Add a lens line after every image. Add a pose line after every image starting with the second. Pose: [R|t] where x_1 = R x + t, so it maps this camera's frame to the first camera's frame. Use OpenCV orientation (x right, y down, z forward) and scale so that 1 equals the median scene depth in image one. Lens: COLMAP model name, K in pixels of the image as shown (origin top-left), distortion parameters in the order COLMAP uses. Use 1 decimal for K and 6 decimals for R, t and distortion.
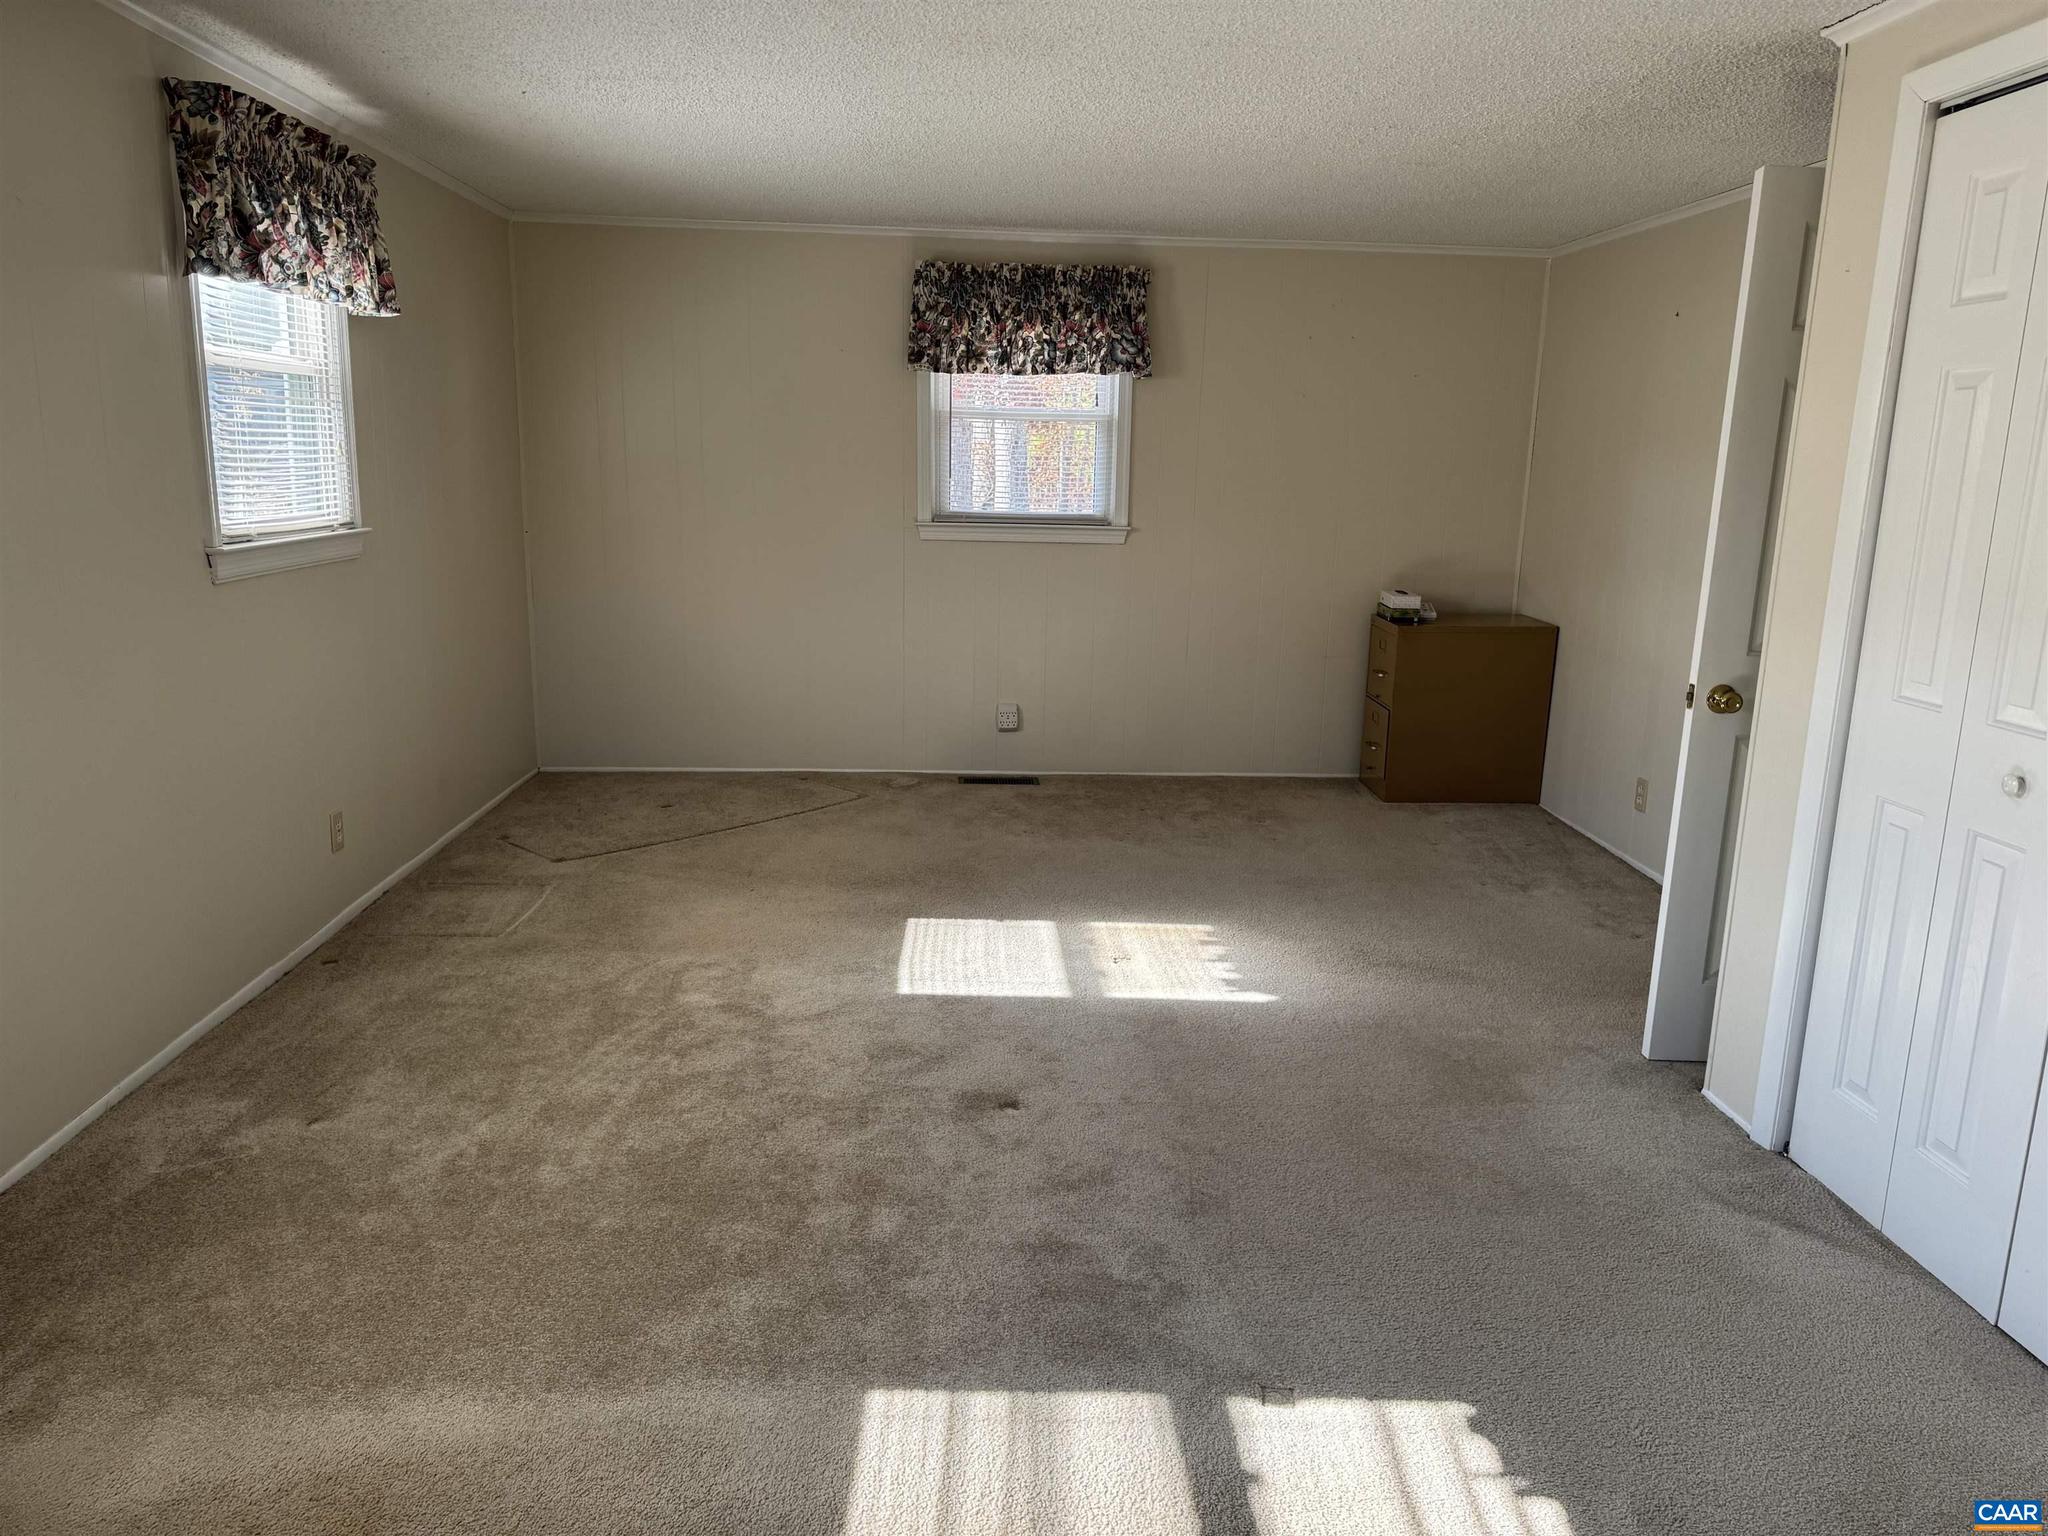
lens RADIAL K [[1418.2, 0, 1036.9], [0, 1418.2, 761.9], [0, 0, 1]] dist [0.121234, -0.176168]
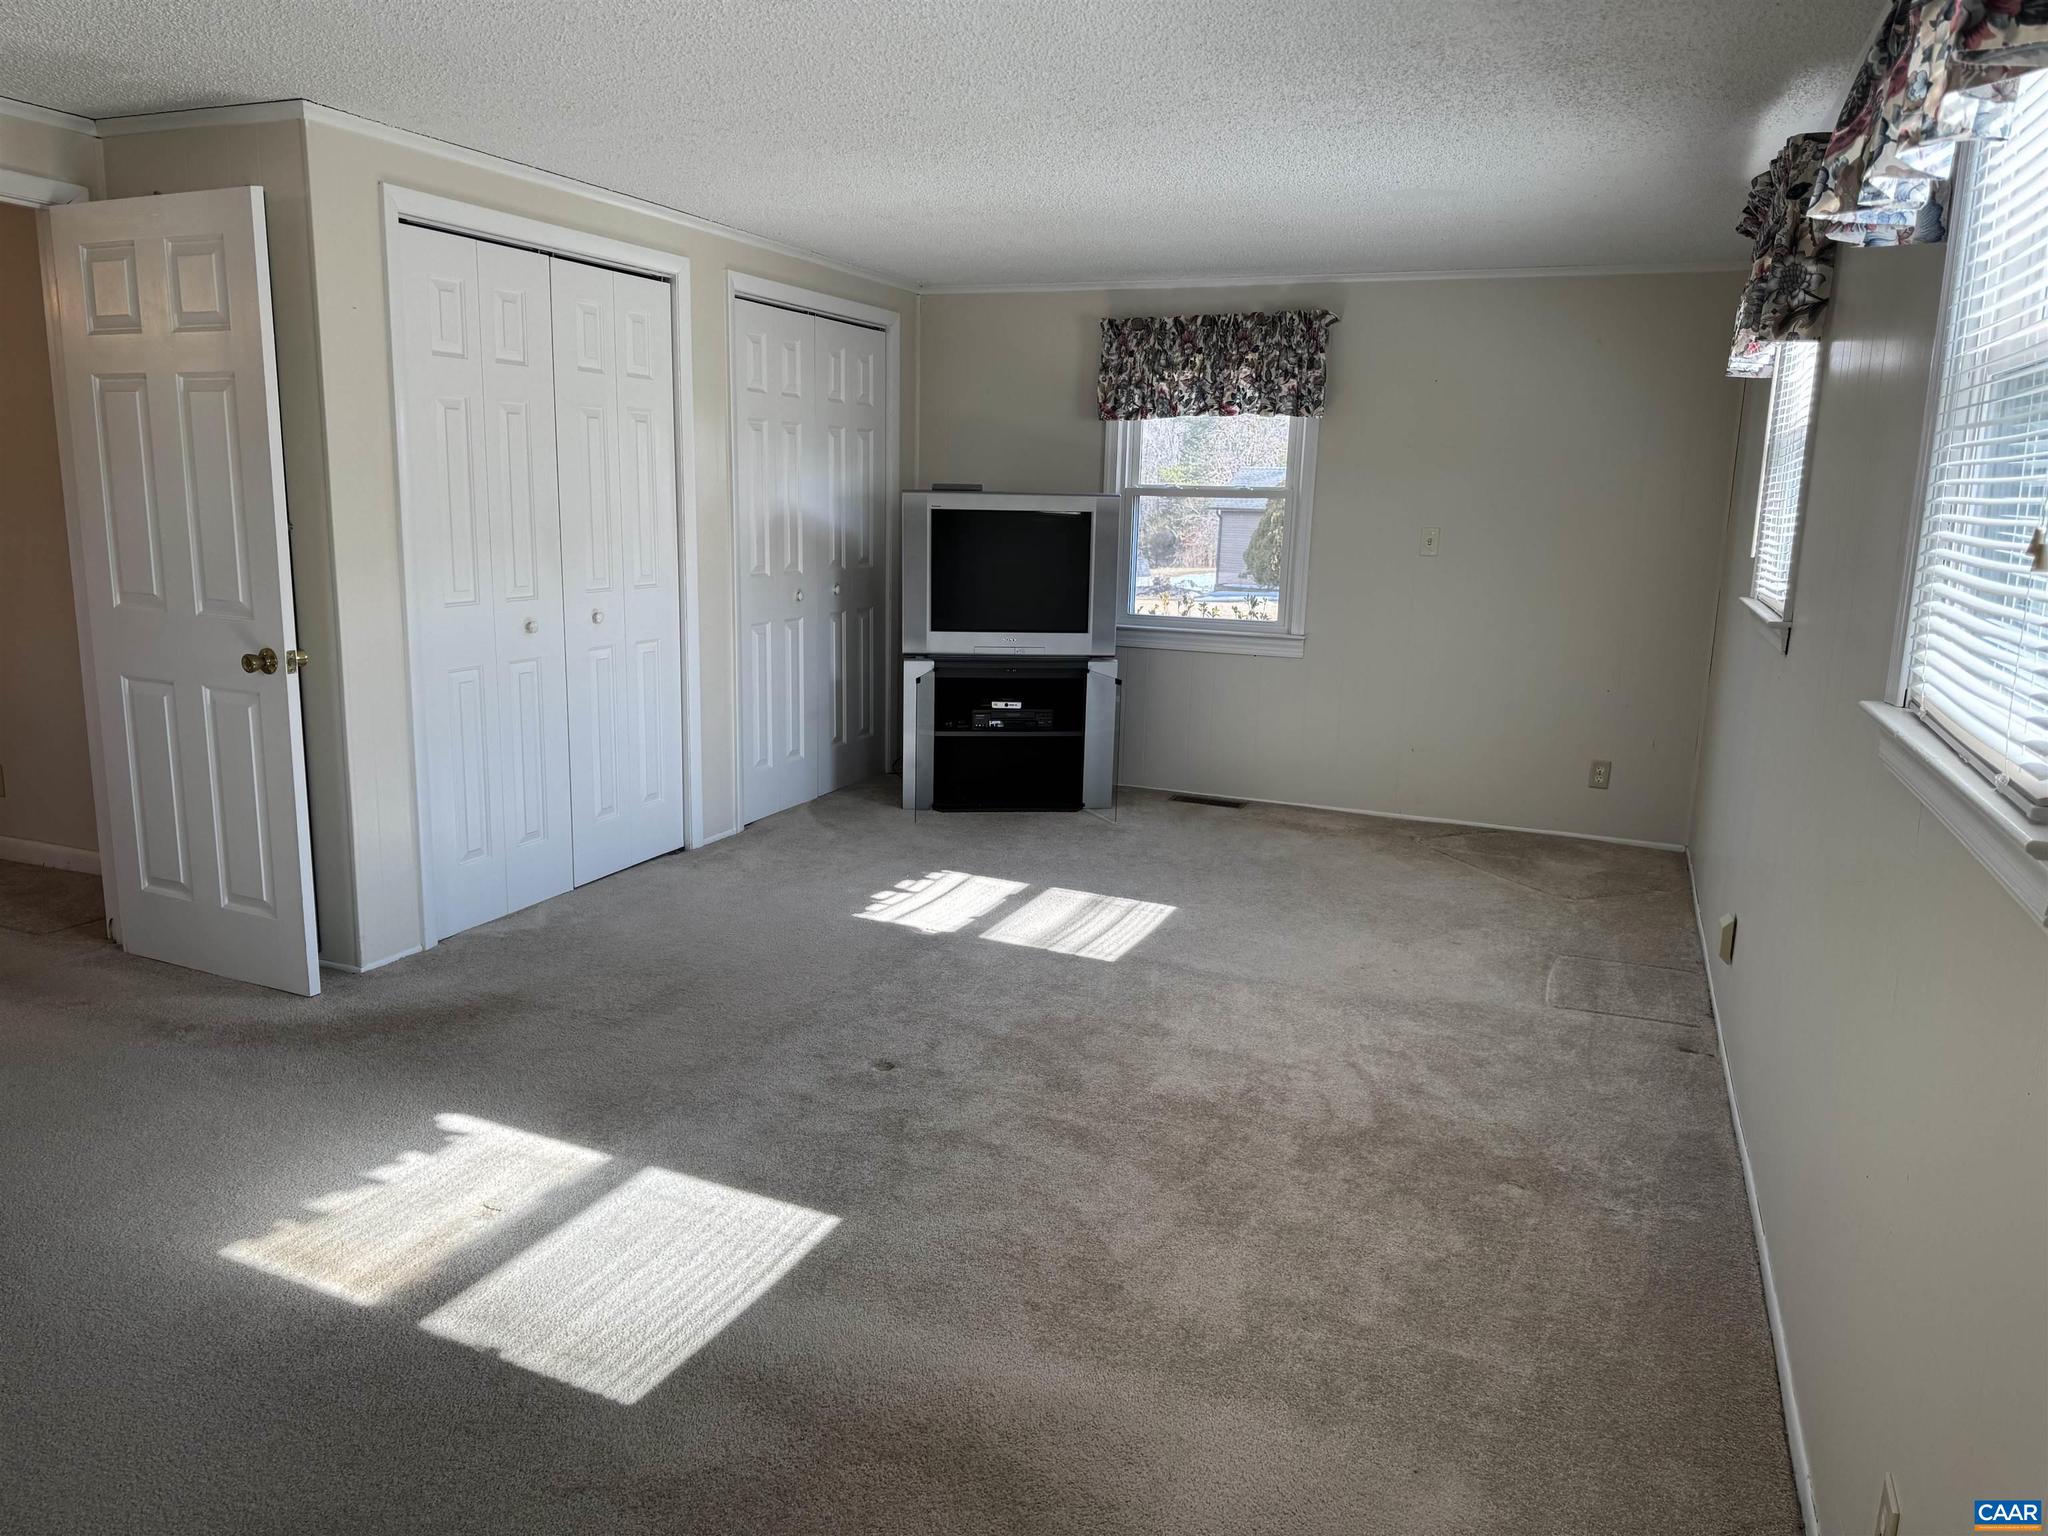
lens RADIAL K [[1418.2, 0, 1036.9], [0, 1418.2, 761.9], [0, 0, 1]] dist [0.121234, -0.176168]
pose [[-0.901191, -0.126333, 0.414602, -0.436322], [0.046284, 0.923057, 0.381868, -0.306411], [-0.430944, 0.363326, -0.826004, 1.405728]]
